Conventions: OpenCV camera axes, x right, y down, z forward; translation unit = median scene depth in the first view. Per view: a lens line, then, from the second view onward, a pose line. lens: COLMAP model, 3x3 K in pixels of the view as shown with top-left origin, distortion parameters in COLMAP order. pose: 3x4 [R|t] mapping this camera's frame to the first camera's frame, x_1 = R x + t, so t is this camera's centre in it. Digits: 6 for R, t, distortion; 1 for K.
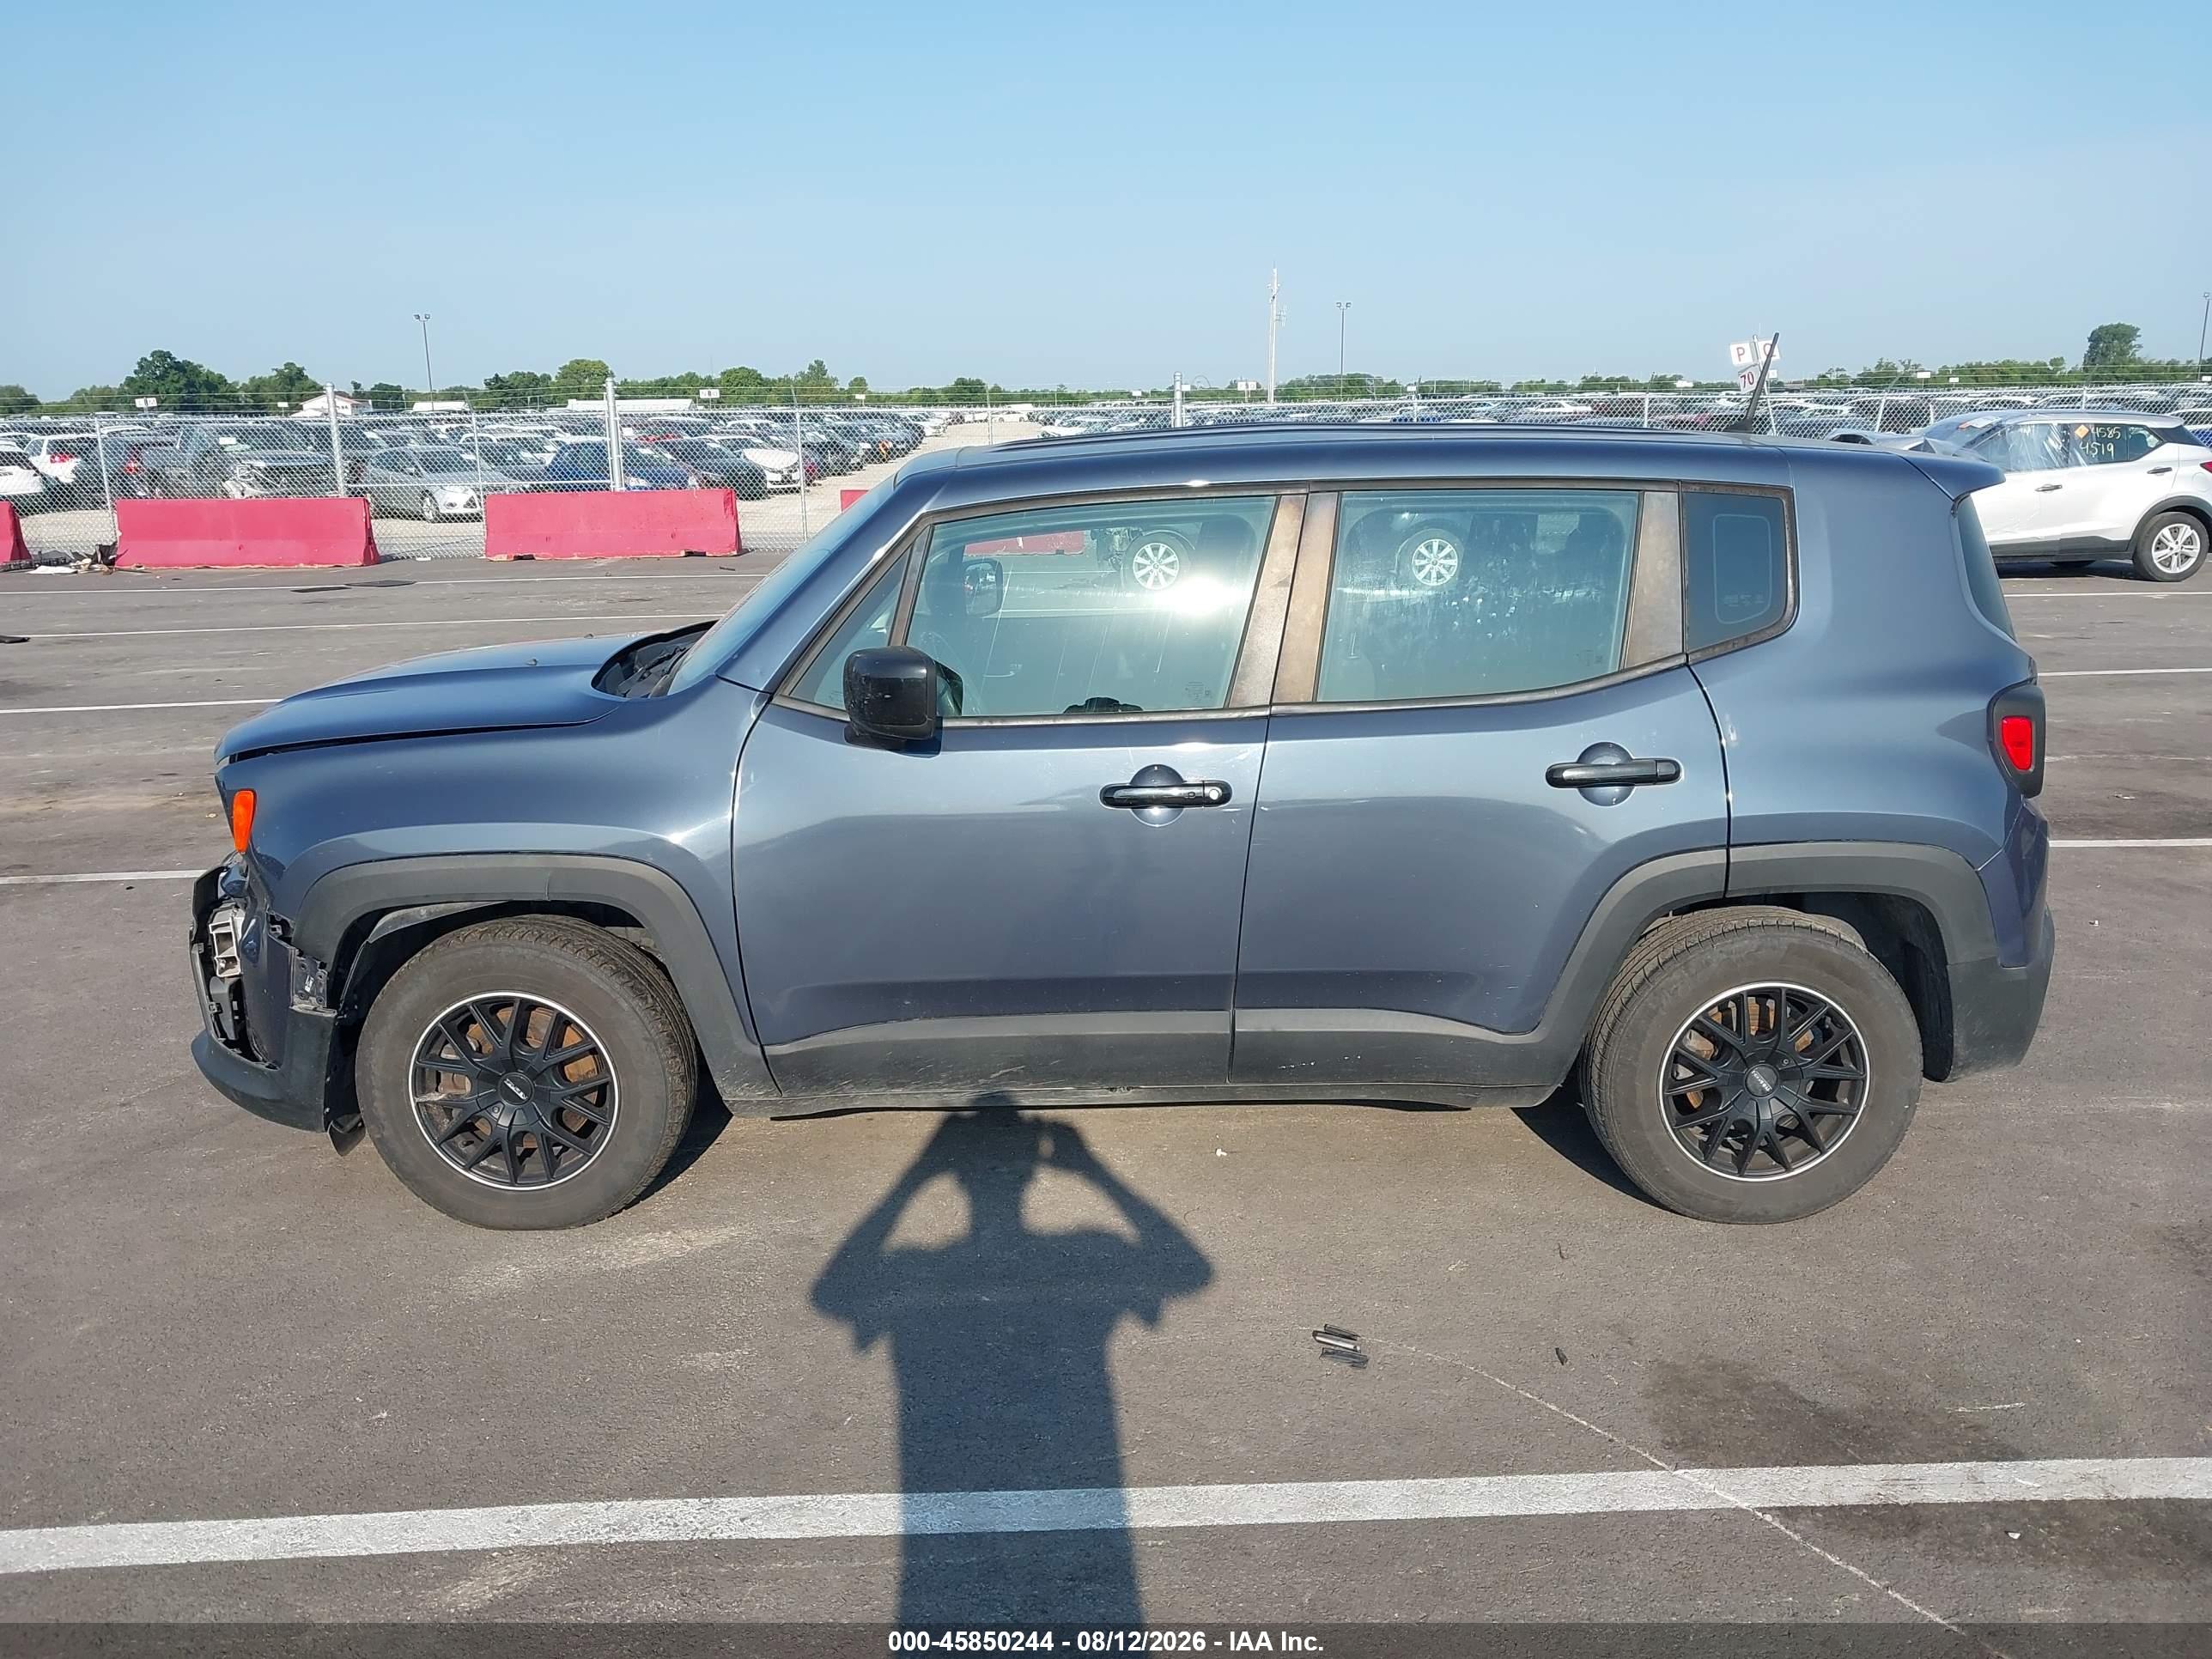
lens RADIAL K [[1743.4, 0, 1094.6], [0, 1743.4, 816.0], [0, 0, 1]] dist [0.023681, -0.031850]
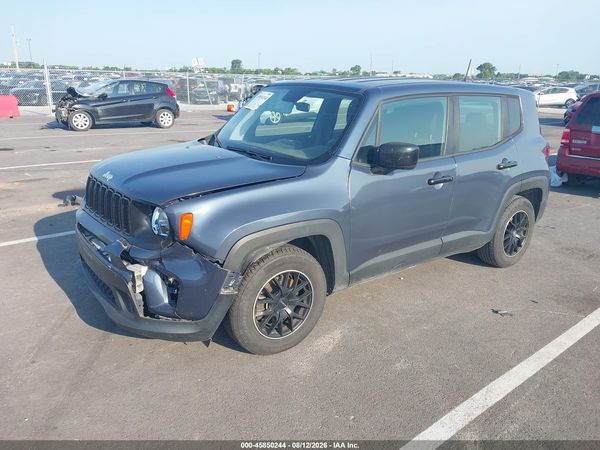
lens RADIAL K [[472.9, 0, 293.1], [0, 472.9, 212.6], [0, 0, 1]] dist [0.023681, -0.031850]
pose [[0.803593, -0.131529, 0.580464, -0.697687], [0.101895, 0.991280, 0.083554, -0.052549], [-0.586392, -0.007997, 0.809988, 0.333524]]
